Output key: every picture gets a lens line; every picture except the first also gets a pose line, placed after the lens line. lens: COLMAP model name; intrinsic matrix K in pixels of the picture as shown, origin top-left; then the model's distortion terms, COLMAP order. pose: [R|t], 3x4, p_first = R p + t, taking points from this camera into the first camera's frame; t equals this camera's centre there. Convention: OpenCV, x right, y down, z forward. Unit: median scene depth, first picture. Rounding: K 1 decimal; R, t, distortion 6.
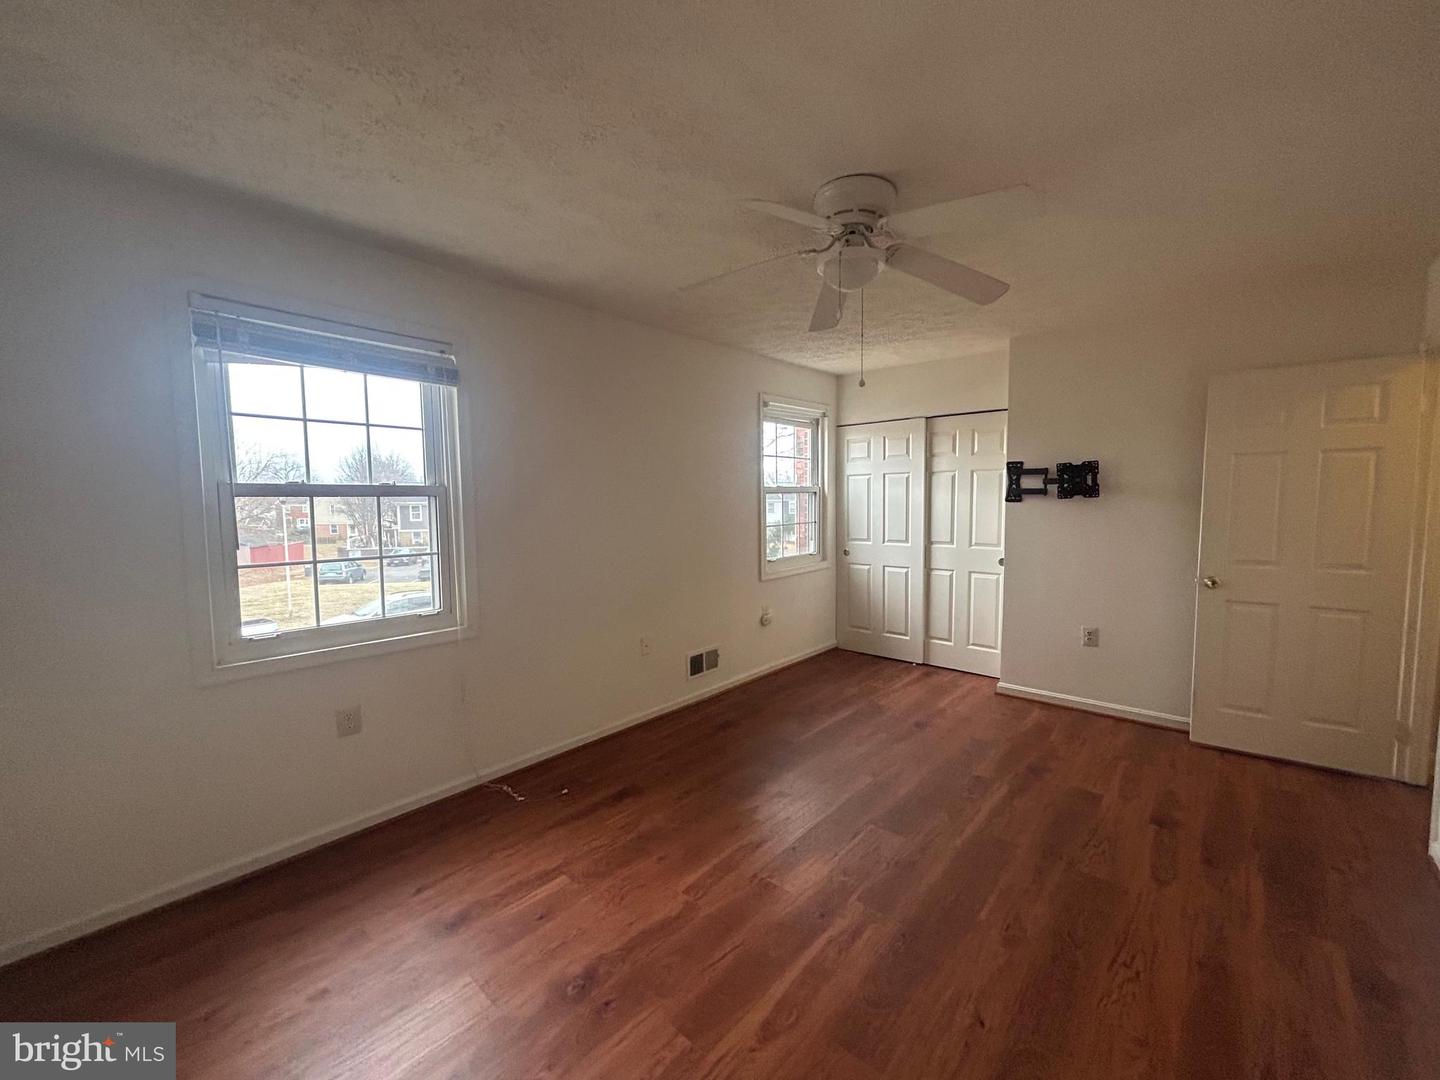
lens RADIAL K [[576.9, 0, 714.6], [0, 576.9, 537.1], [0, 0, 1]] dist [-0.000352, -0.000934]
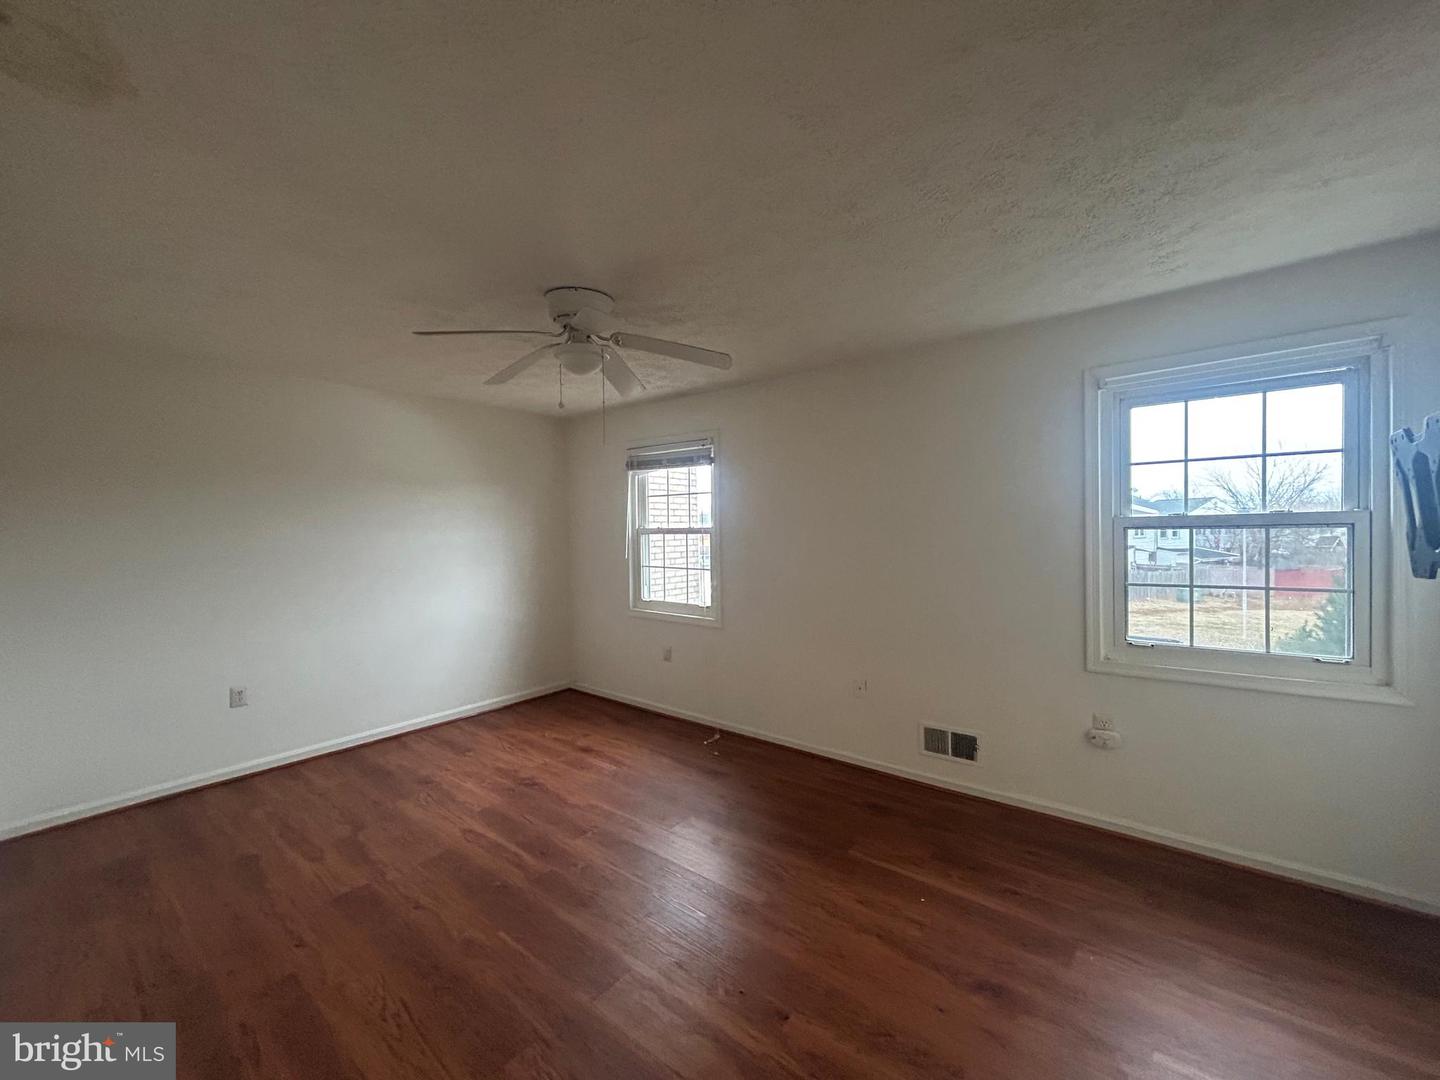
lens RADIAL K [[576.9, 0, 719.9], [0, 576.9, 540.5], [0, 0, 1]] dist [-0.000352, -0.000934]
pose [[0.051025, 0.025637, -0.998368, 1.293527], [-0.053629, 0.998298, 0.022894, -0.105899], [0.997256, 0.052373, 0.052313, 1.097843]]
